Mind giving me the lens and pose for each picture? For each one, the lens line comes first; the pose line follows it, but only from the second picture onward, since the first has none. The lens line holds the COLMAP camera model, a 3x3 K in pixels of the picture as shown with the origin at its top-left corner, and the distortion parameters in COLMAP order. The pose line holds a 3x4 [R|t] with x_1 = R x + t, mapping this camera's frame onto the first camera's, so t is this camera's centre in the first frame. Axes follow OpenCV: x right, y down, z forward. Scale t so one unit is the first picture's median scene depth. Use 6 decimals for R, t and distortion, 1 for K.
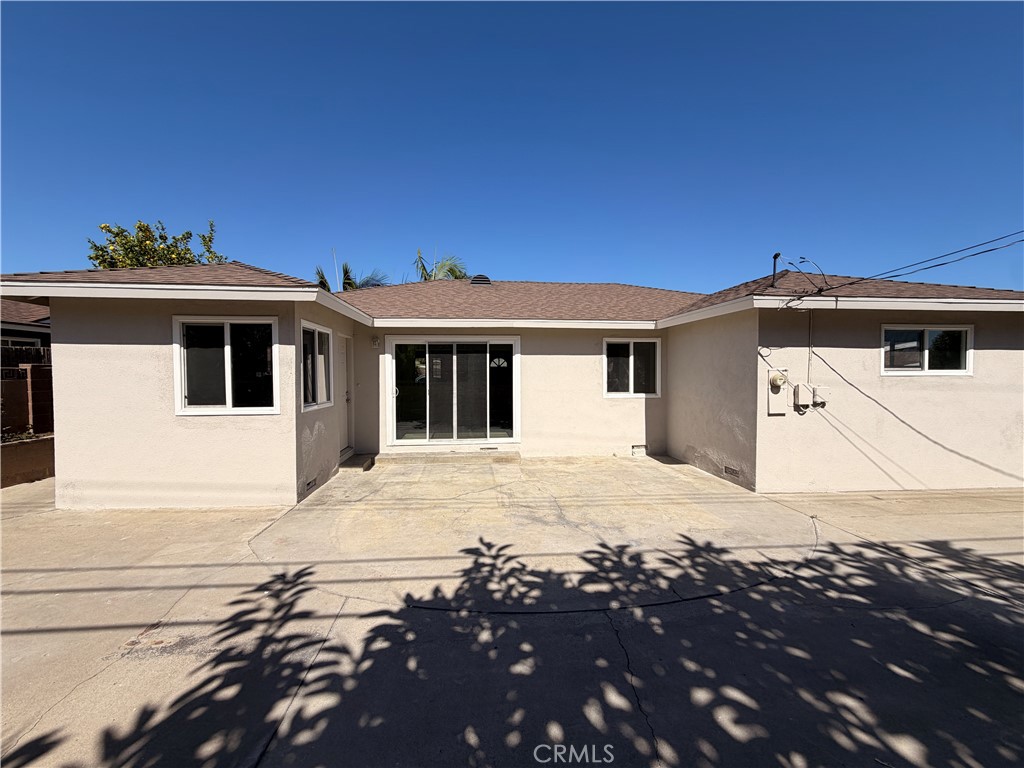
lens RADIAL K [[405.7, 0, 510.8], [0, 405.7, 381.1], [0, 0, 1]] dist [-0.000664, 0.000598]
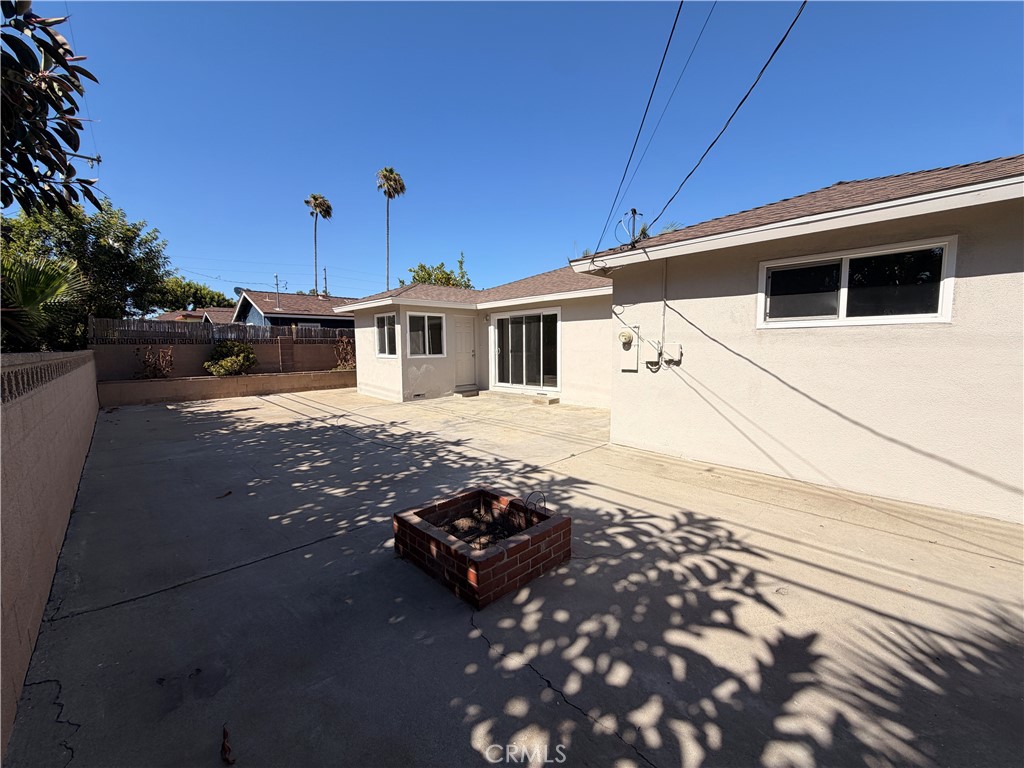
lens RADIAL K [[405.7, 0, 513.5], [0, 405.7, 384.7], [0, 0, 1]] dist [-0.000664, 0.000598]
pose [[0.625328, 0.068641, -0.777337, 1.267575], [-0.003998, 0.996393, 0.084769, 0.031802], [0.780352, -0.049901, 0.623347, 0.130615]]
